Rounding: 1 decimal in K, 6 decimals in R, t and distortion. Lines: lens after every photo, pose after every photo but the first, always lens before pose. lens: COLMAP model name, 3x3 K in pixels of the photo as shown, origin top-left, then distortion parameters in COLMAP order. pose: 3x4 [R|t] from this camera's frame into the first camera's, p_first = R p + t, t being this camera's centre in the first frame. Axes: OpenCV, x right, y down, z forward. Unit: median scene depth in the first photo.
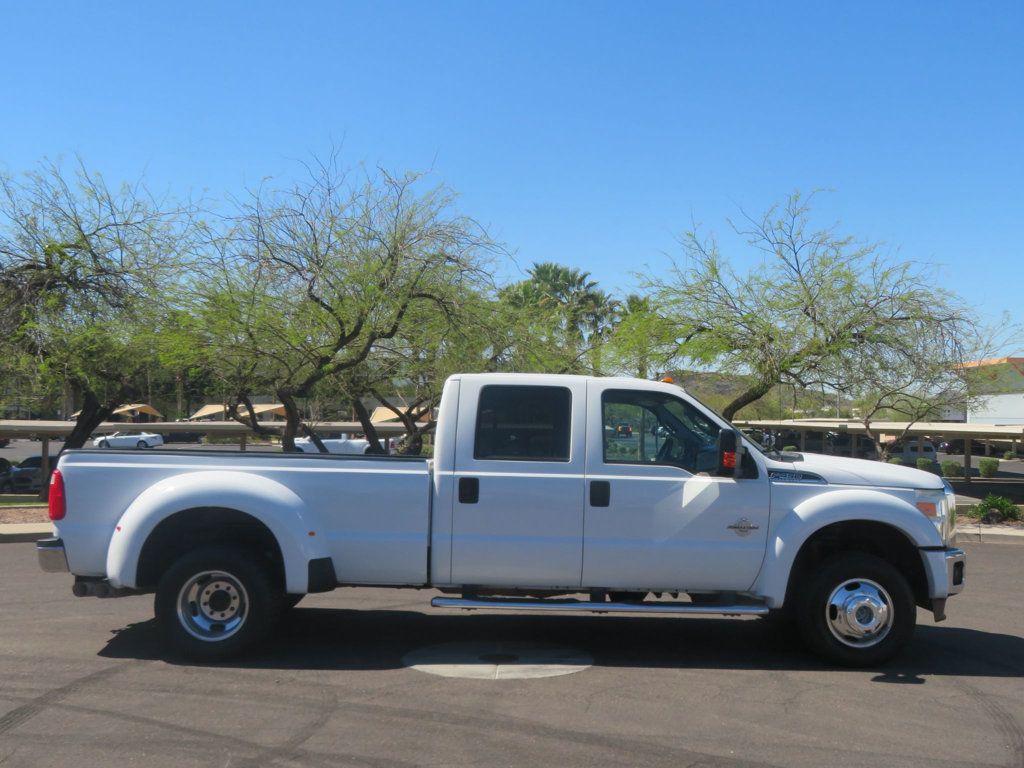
lens RADIAL K [[1115.0, 0, 512.0], [0, 1115.0, 384.0], [0, 0, 1]] dist [0.006783, 0.024194]
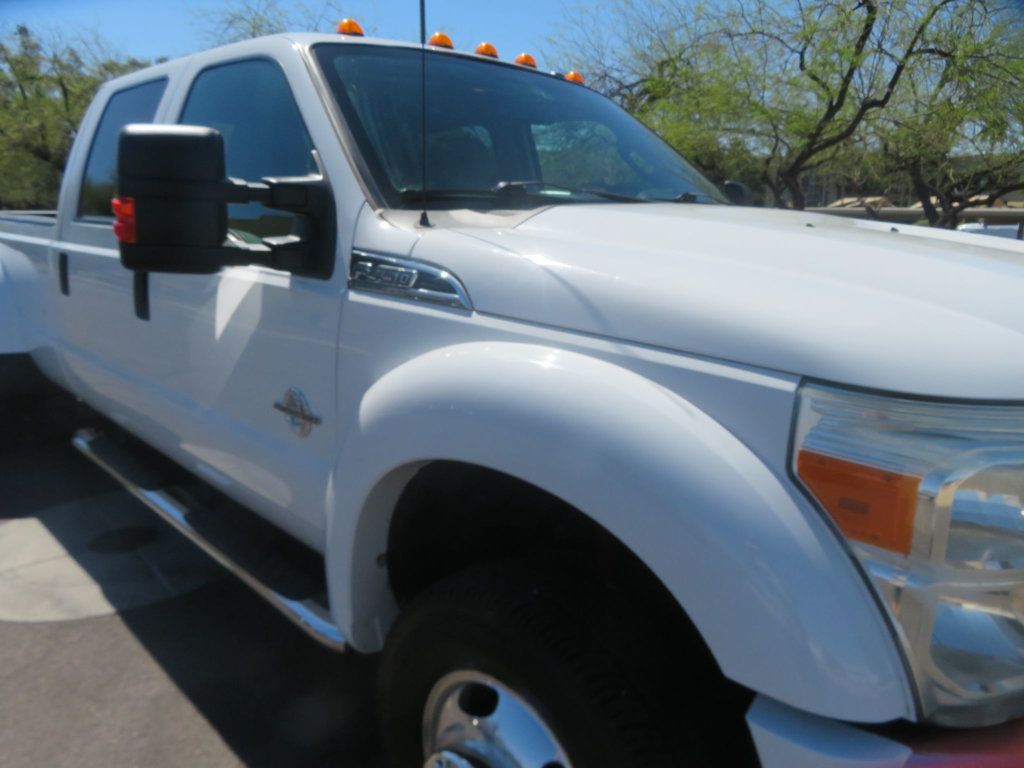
lens RADIAL K [[732.3, 0, 512.0], [0, 732.3, 384.0], [0, 0, 1]] dist [-0.004621, 0.002452]
pose [[0.697943, 0.157475, -0.698625, 0.150161], [0.031161, 0.967923, 0.249307, 0.022694], [0.715475, -0.195772, 0.670648, 0.321075]]
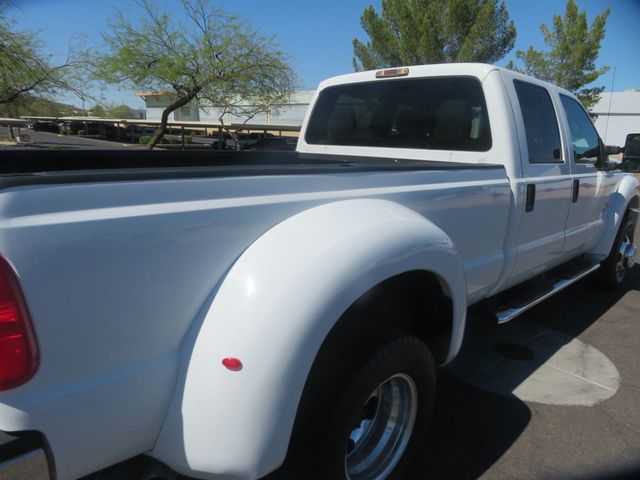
lens RADIAL K [[461.5, 0, 320.0], [0, 461.5, 240.0], [0, 0, 1]] dist [-0.055346, 0.053482]
pose [[0.718375, -0.152492, 0.678737, -0.151147], [-0.048991, 0.962167, 0.268021, 0.013138], [-0.693929, -0.225792, 0.683725, 0.306553]]
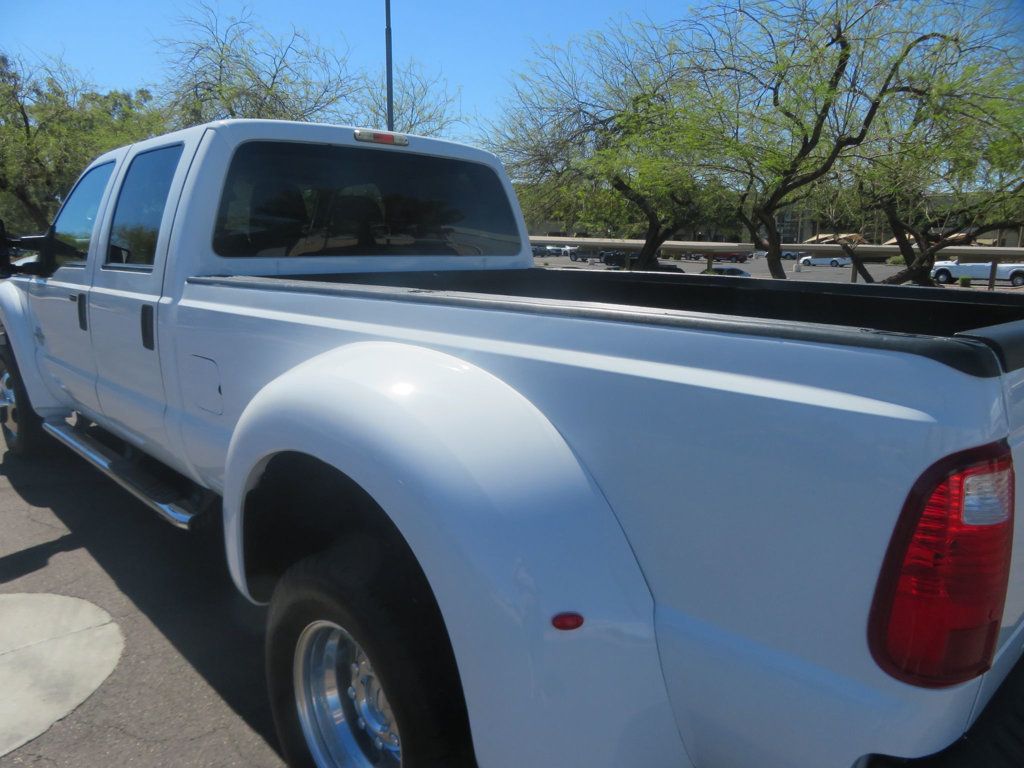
lens RADIAL K [[736.8, 0, 512.0], [0, 736.8, 384.0], [0, 0, 1]] dist [-0.009180, 0.006255]
pose [[0.716555, 0.128810, -0.685534, 0.136456], [0.022696, 0.977976, 0.207482, 0.020631], [0.697161, -0.164231, 0.697850, 0.351788]]
